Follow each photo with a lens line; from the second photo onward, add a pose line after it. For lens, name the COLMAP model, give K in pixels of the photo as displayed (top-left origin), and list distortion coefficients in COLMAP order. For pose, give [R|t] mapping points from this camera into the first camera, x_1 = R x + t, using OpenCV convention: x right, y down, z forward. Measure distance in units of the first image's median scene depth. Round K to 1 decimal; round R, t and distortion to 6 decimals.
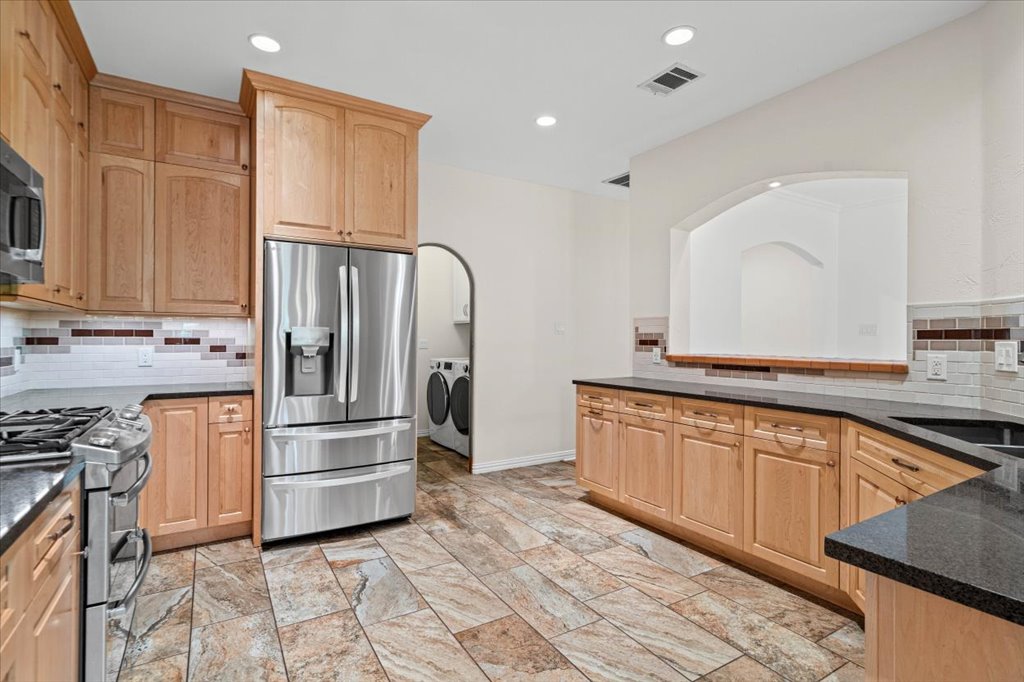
lens RADIAL K [[493.9, 0, 509.7], [0, 493.9, 340.6], [0, 0, 1]] dist [0.000758, 0.000044]
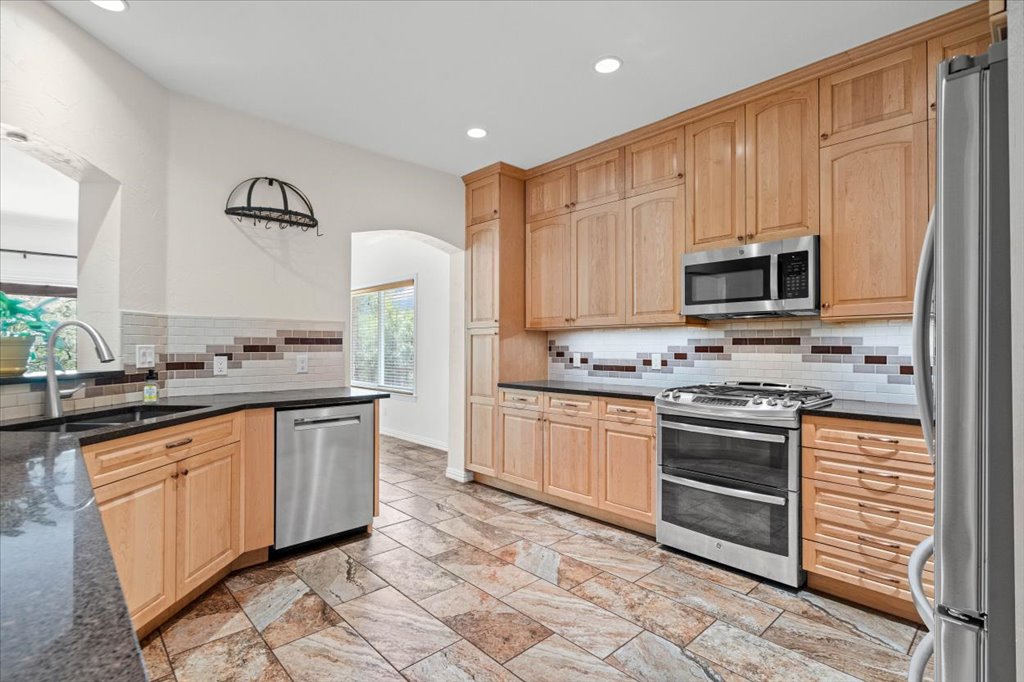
lens RADIAL K [[493.9, 0, 505.3], [0, 493.9, 342.6], [0, 0, 1]] dist [0.000758, 0.000044]
pose [[-0.980436, -0.006577, -0.196727, 0.192678], [-0.006149, 0.999977, -0.002790, -0.006760], [0.196741, -0.001526, -0.980454, 1.984054]]
